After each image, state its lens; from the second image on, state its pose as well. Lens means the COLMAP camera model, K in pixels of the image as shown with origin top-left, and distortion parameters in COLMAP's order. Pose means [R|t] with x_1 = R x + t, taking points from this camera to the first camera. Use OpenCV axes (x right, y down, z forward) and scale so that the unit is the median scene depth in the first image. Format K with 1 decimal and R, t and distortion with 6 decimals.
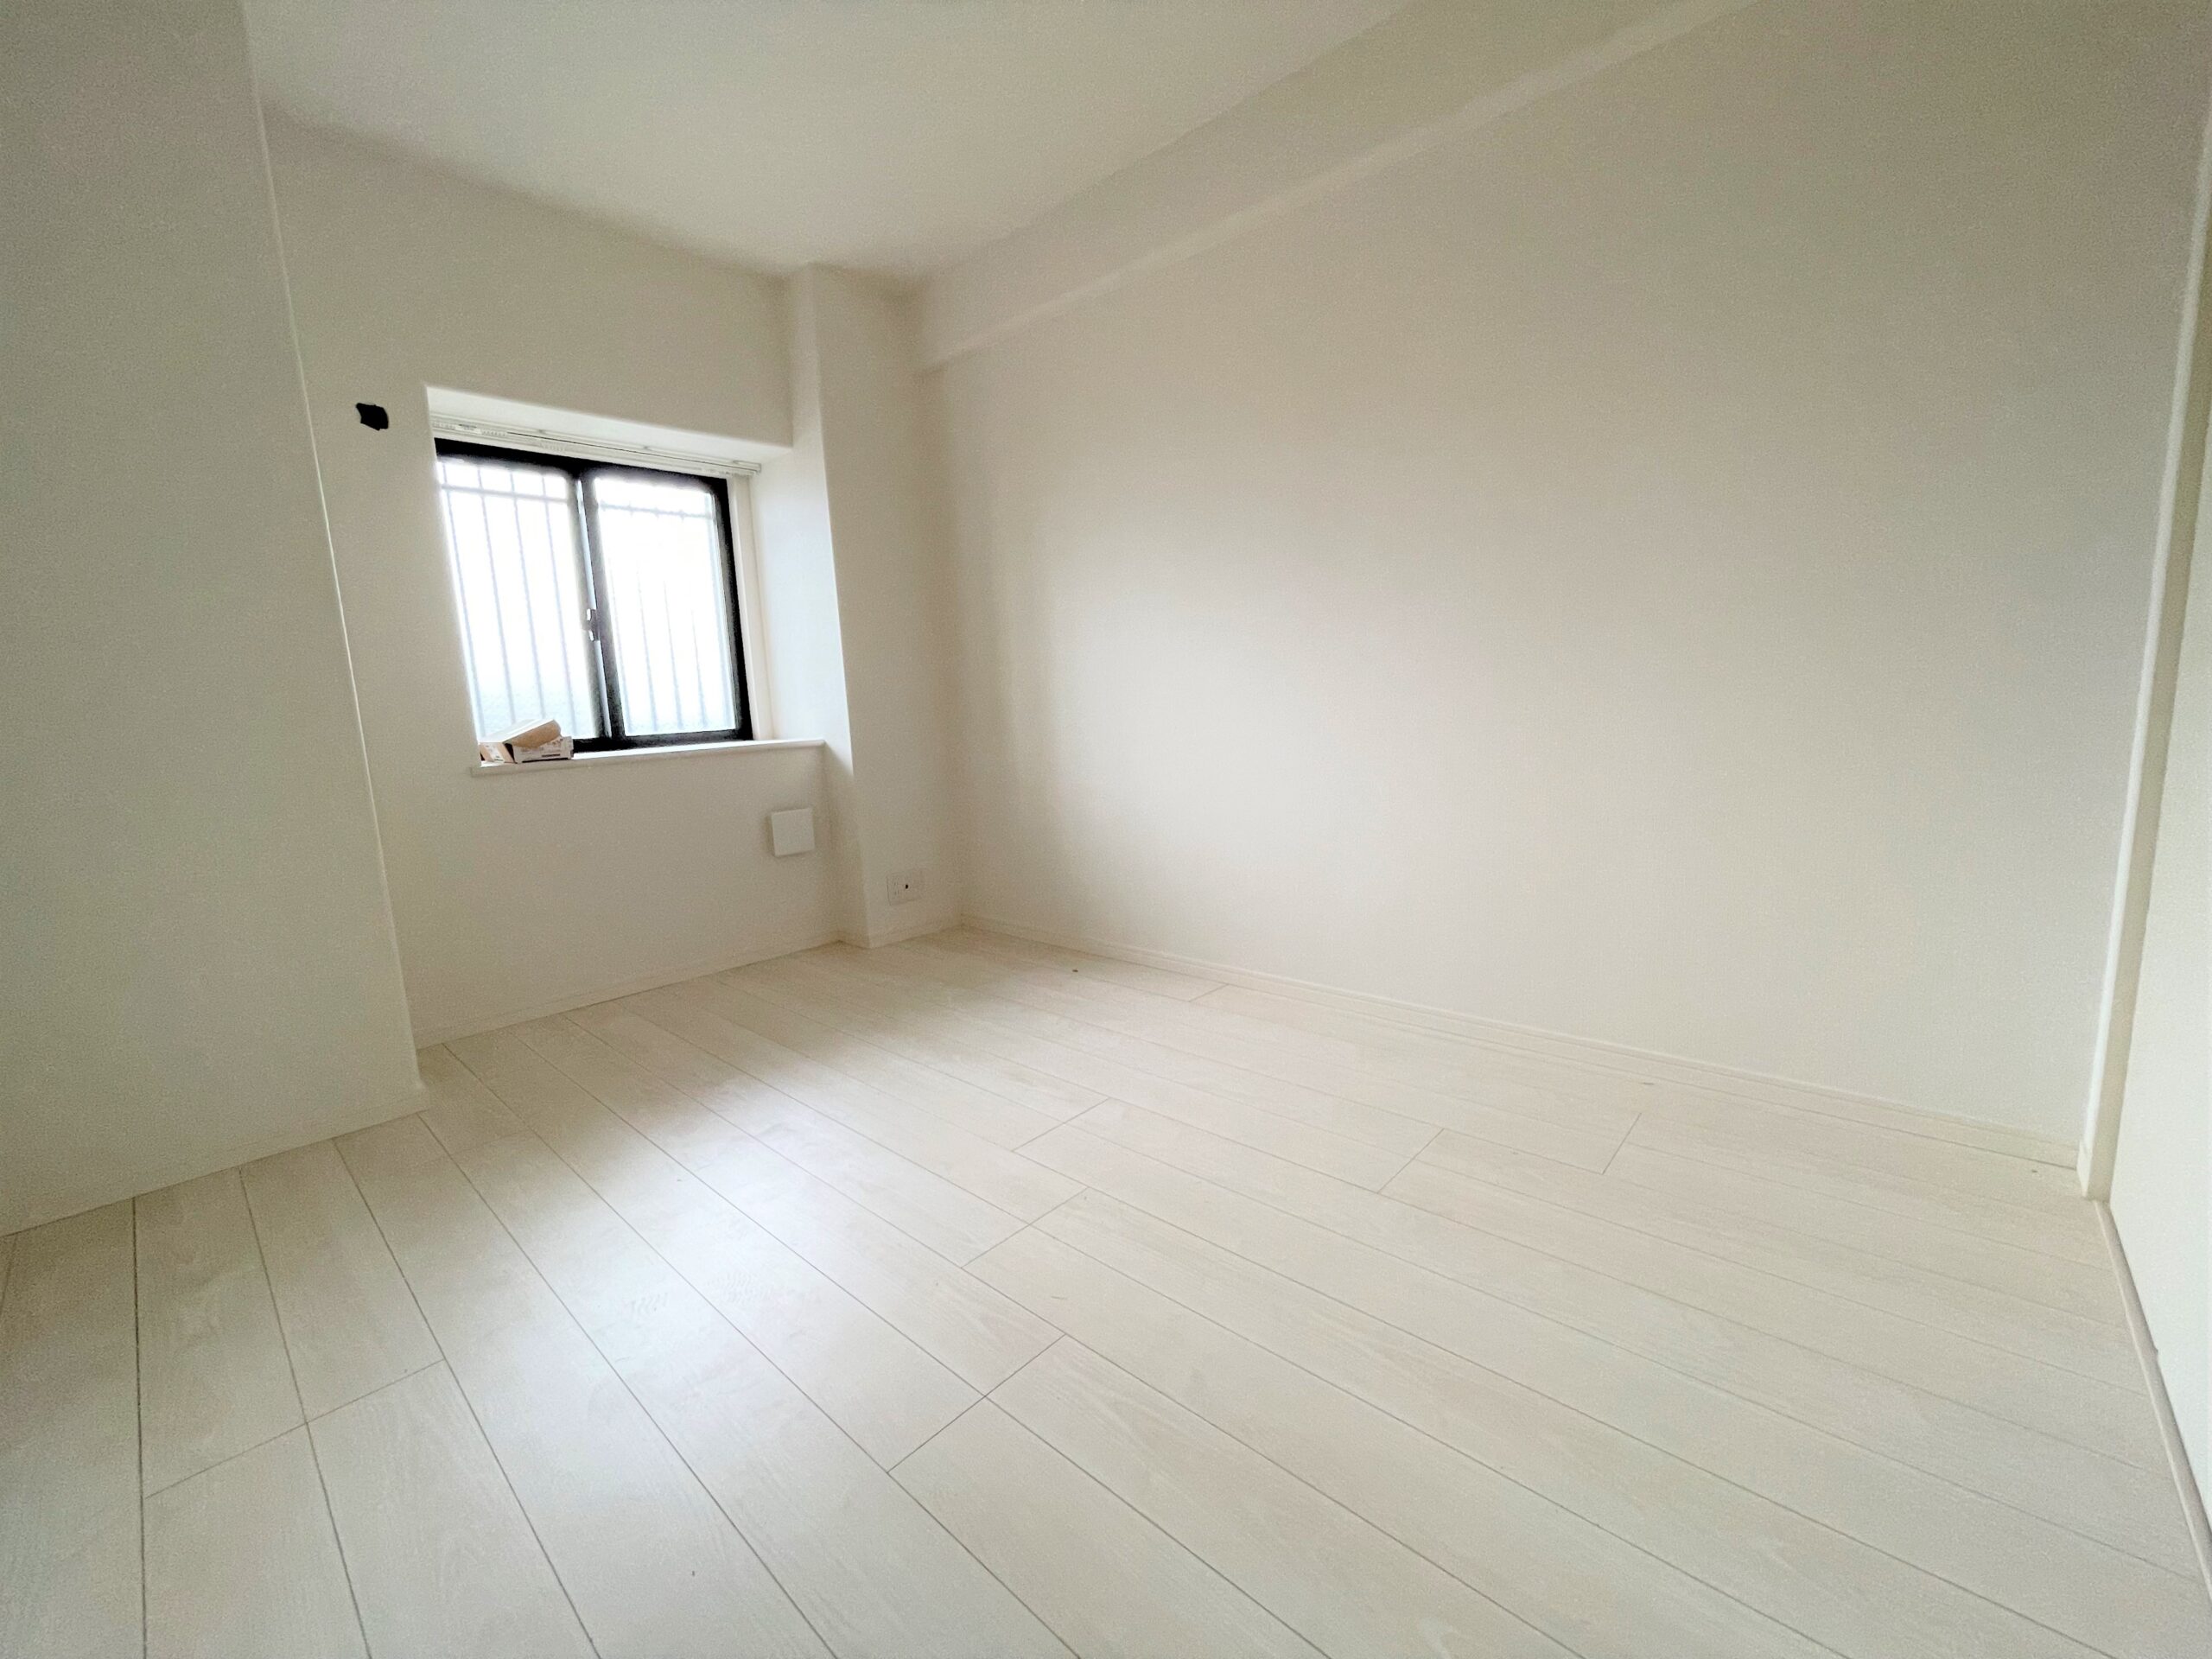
lens RADIAL K [[886.6, 0, 1099.5], [0, 886.6, 823.6], [0, 0, 1]] dist [-0.003768, -0.000198]
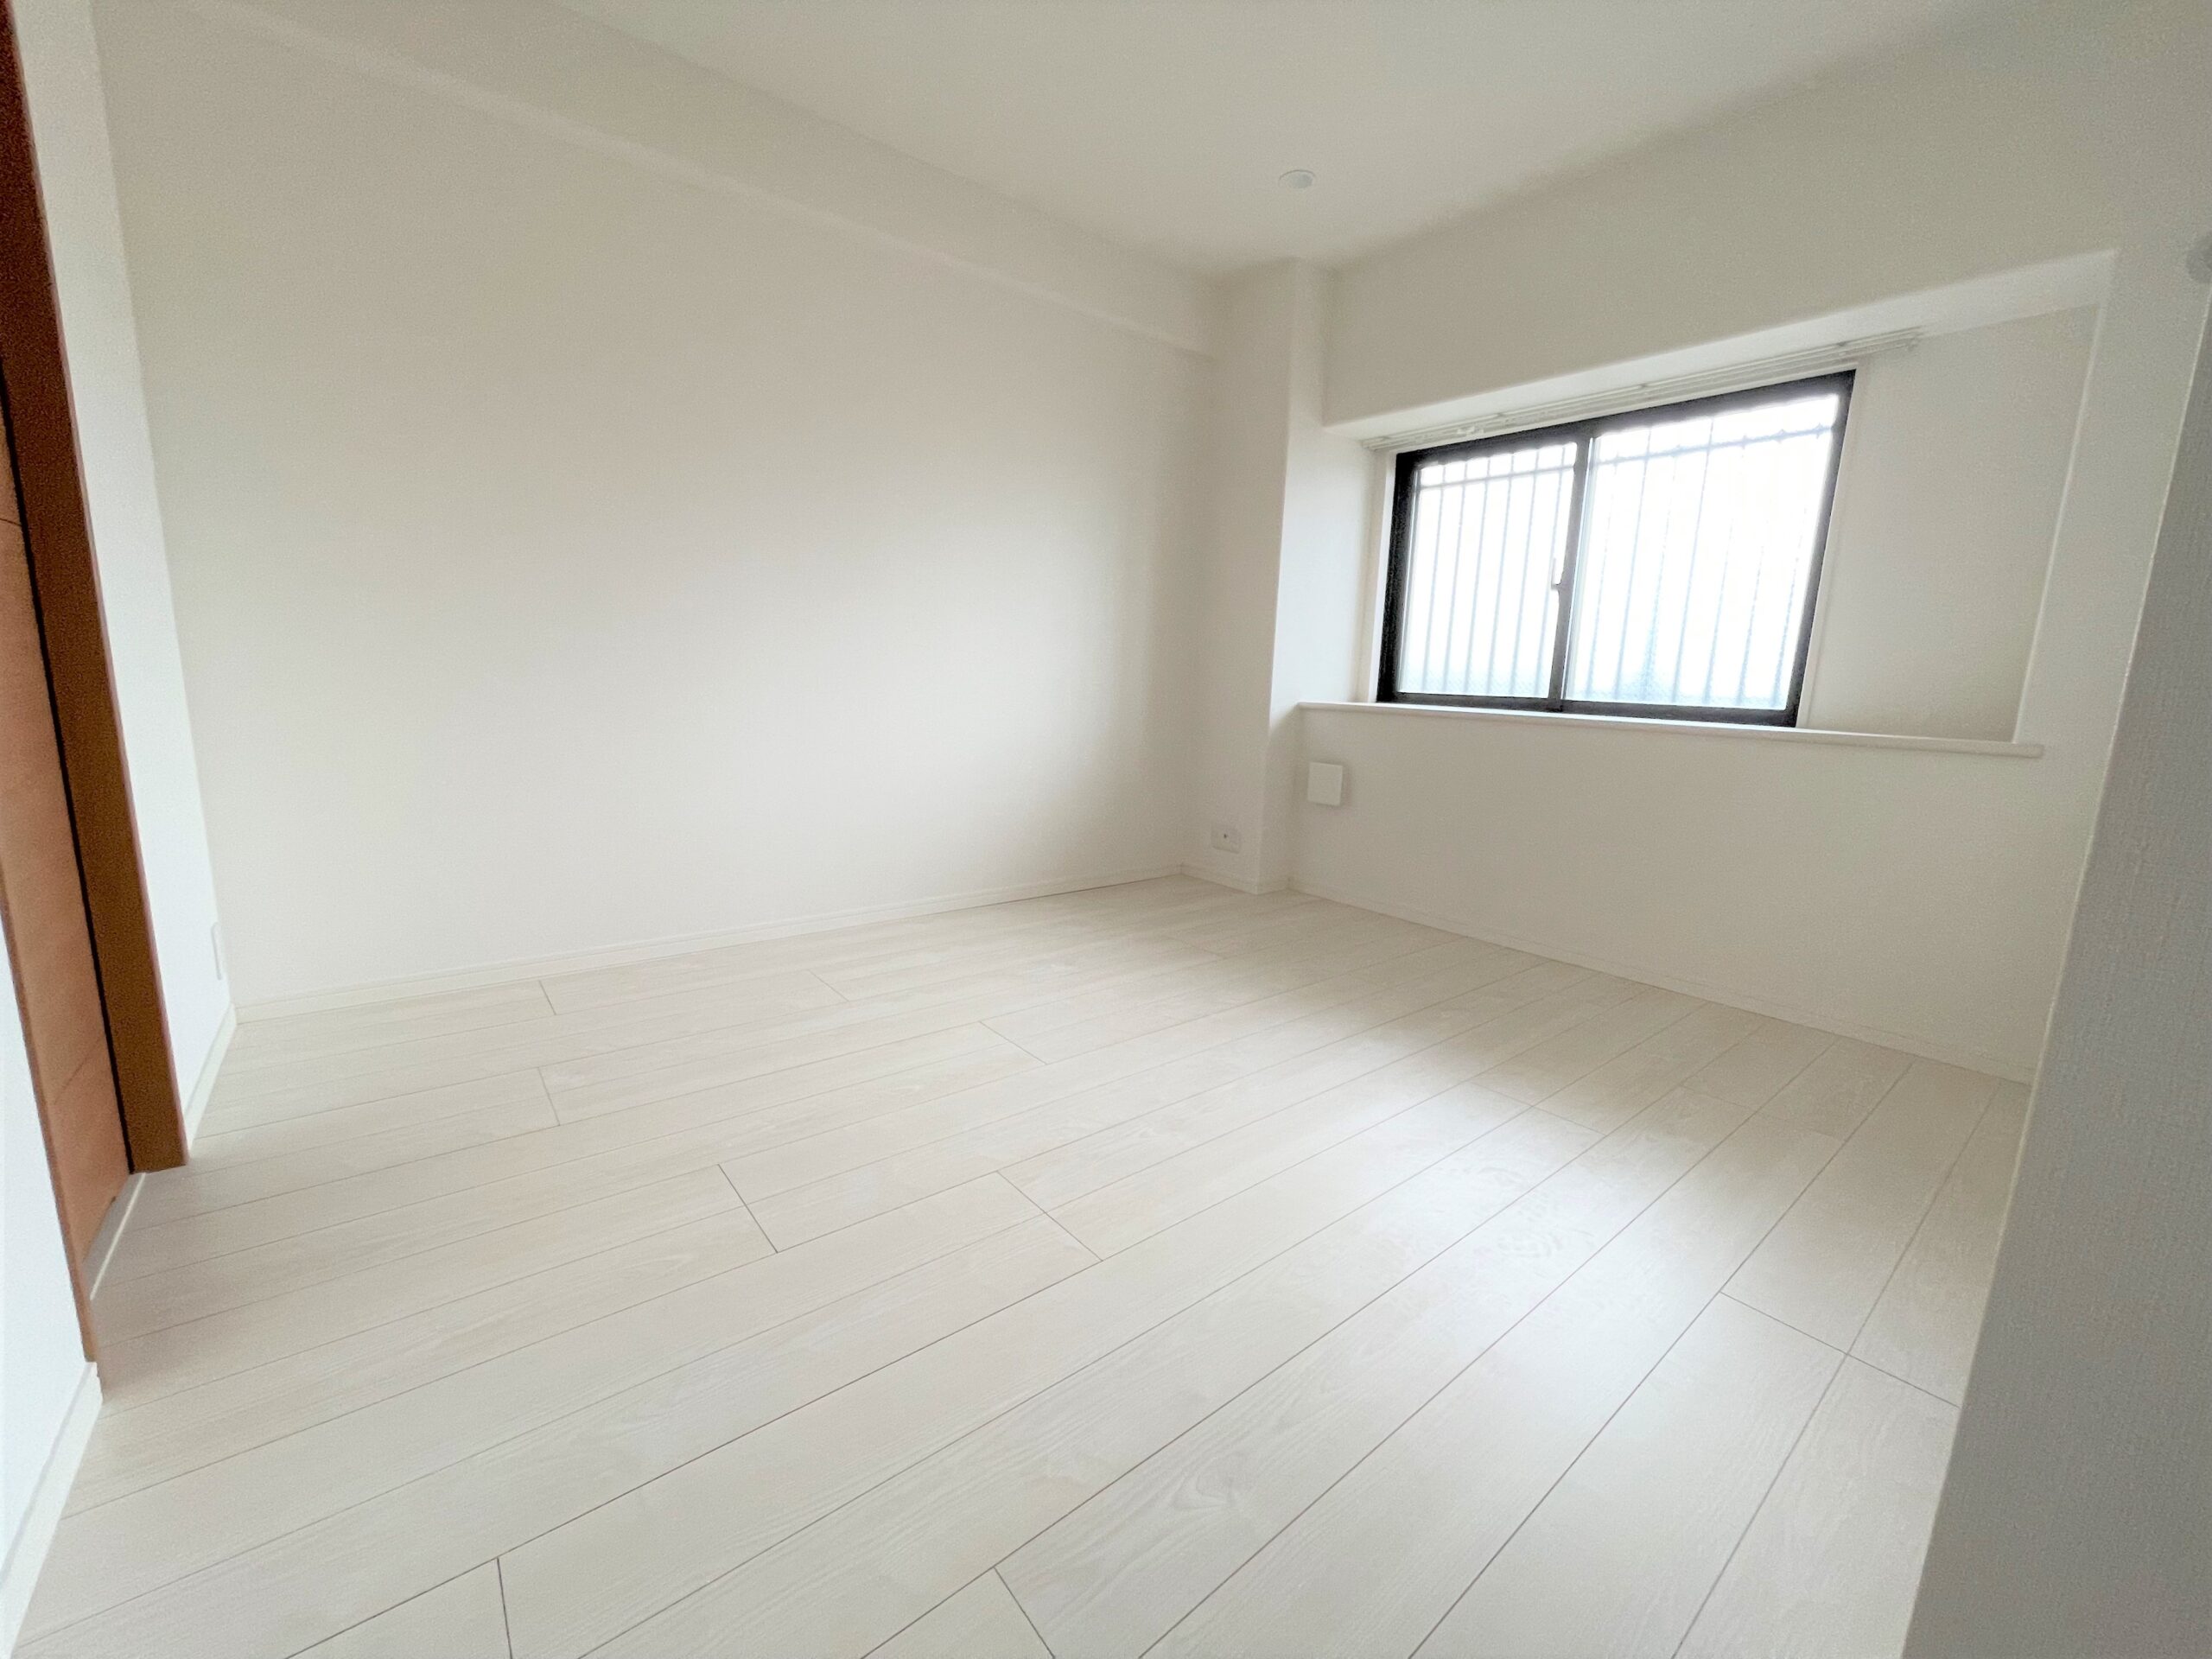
lens RADIAL K [[886.6, 0, 1099.5], [0, 886.6, 823.6], [0, 0, 1]] dist [-0.003768, -0.000198]
pose [[-0.160843, 0.207749, -0.964868, 0.559615], [-0.165684, 0.958040, 0.233898, -0.116887], [0.972974, 0.197484, -0.119674, 0.670178]]
